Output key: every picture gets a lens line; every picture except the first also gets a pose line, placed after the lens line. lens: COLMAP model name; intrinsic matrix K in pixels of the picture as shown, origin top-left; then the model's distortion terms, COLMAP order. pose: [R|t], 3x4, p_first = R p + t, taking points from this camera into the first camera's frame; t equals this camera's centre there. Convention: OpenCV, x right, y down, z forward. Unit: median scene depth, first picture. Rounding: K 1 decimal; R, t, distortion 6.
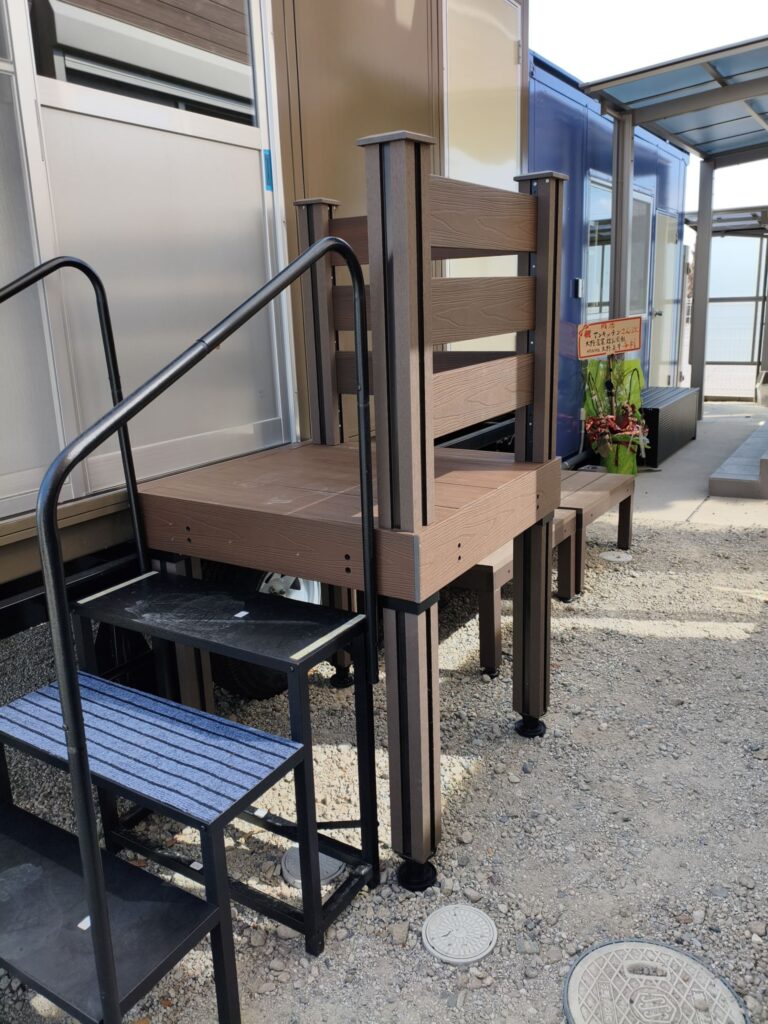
lens RADIAL K [[779.8, 0, 387.2], [0, 779.8, 509.1], [0, 0, 1]] dist [-0.009341, -0.018197]
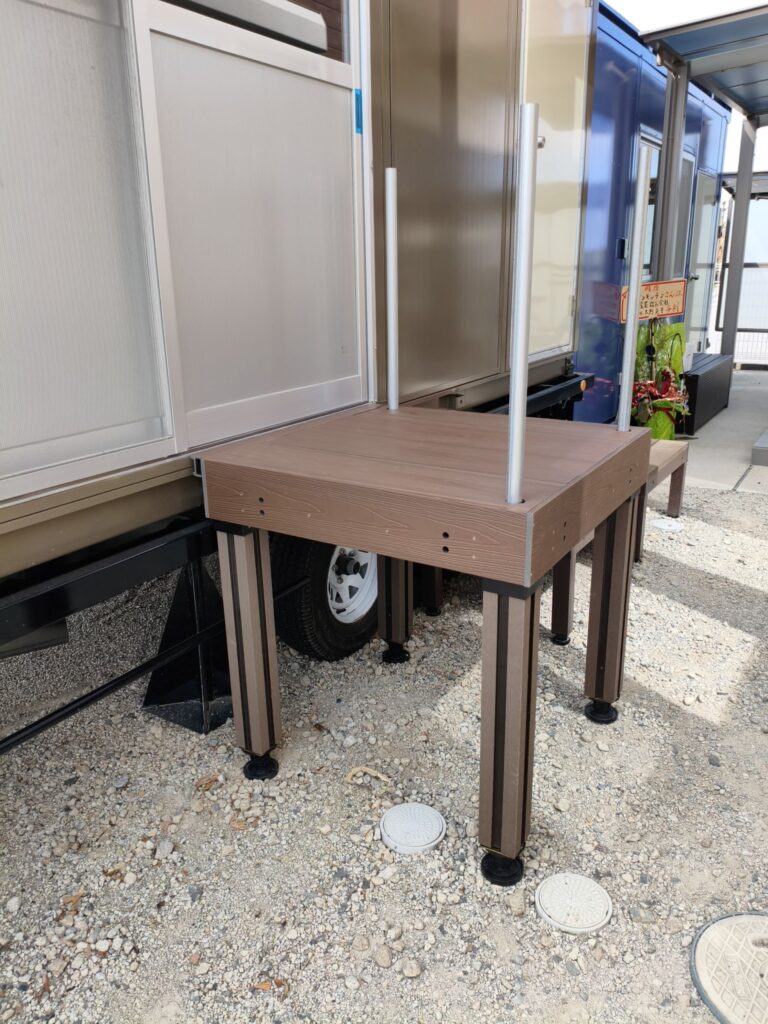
lens RADIAL K [[779.8, 0, 388.1], [0, 779.8, 511.3], [0, 0, 1]] dist [-0.009341, -0.018197]
pose [[0.999764, 0.021671, 0.001358, -0.062815], [-0.021712, 0.998458, 0.051097, 0.001649], [-0.000249, -0.051114, 0.998693, 0.015892]]
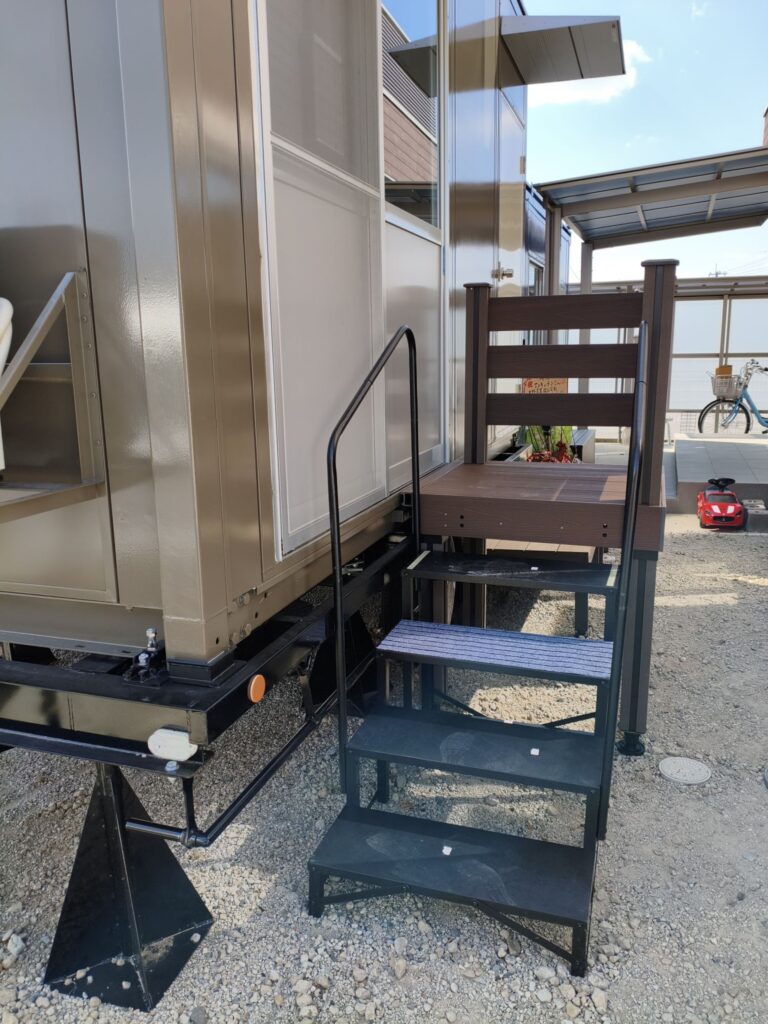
lens RADIAL K [[779.8, 0, 376.5], [0, 779.8, 520.2], [0, 0, 1]] dist [-0.009341, -0.018197]
pose [[0.975166, -0.026541, 0.219880, -0.361766], [0.037157, 0.998328, -0.044286, 0.044638], [-0.218337, 0.051356, 0.974521, -0.168207]]
